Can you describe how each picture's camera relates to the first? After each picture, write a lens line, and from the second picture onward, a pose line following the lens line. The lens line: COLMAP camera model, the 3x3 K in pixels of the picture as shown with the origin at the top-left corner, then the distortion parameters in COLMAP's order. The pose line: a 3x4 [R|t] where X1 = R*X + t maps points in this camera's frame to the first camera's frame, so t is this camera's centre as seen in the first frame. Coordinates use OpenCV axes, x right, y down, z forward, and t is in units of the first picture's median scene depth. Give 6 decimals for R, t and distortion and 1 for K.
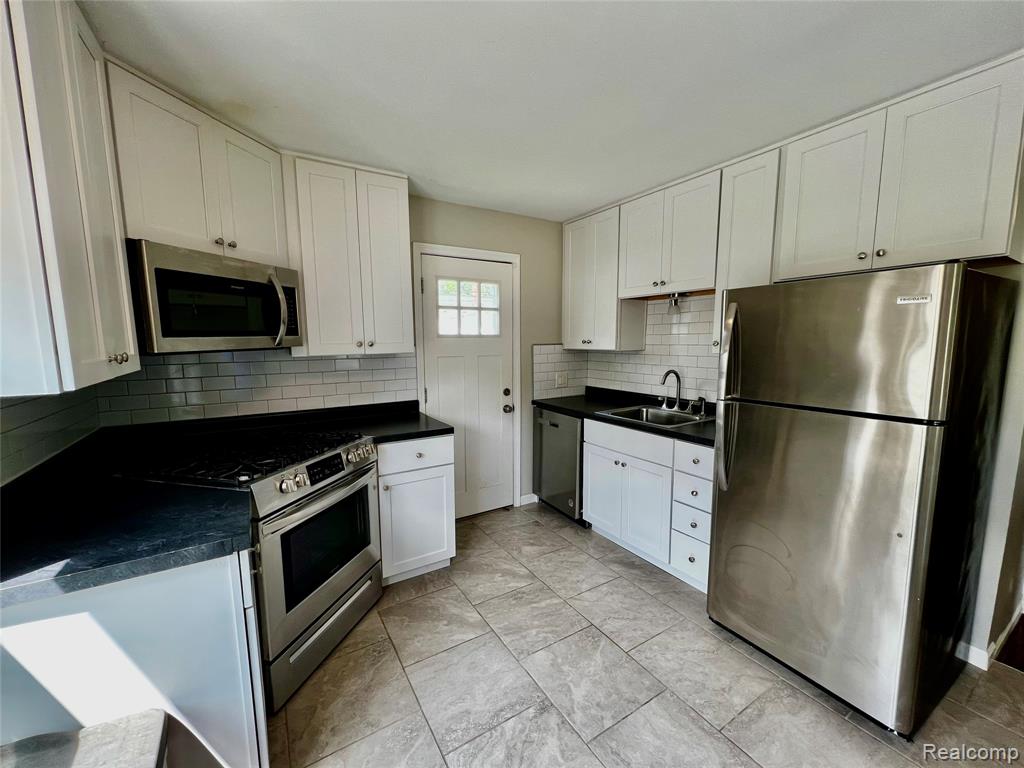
lens RADIAL K [[409.0, 0, 512.5], [0, 409.0, 387.1], [0, 0, 1]] dist [0.000073, 0.001197]
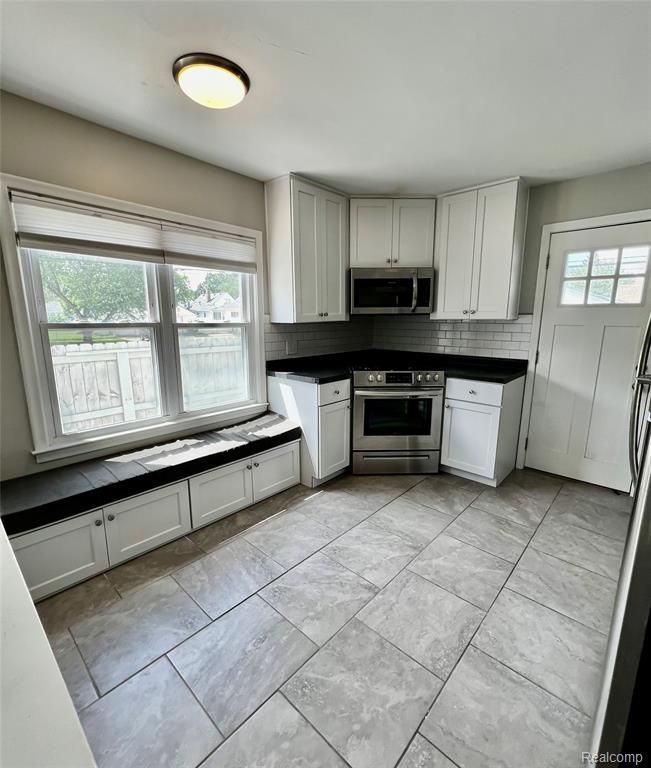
lens RADIAL K [[351.5, 0, 328.4], [0, 351.5, 382.7], [0, 0, 1]] dist [0.002628, -0.000160]
pose [[0.282603, 0.186941, -0.940845, 0.813910], [-0.117670, 0.980174, 0.159411, 0.001023], [0.951992, 0.065659, 0.298997, 0.182998]]
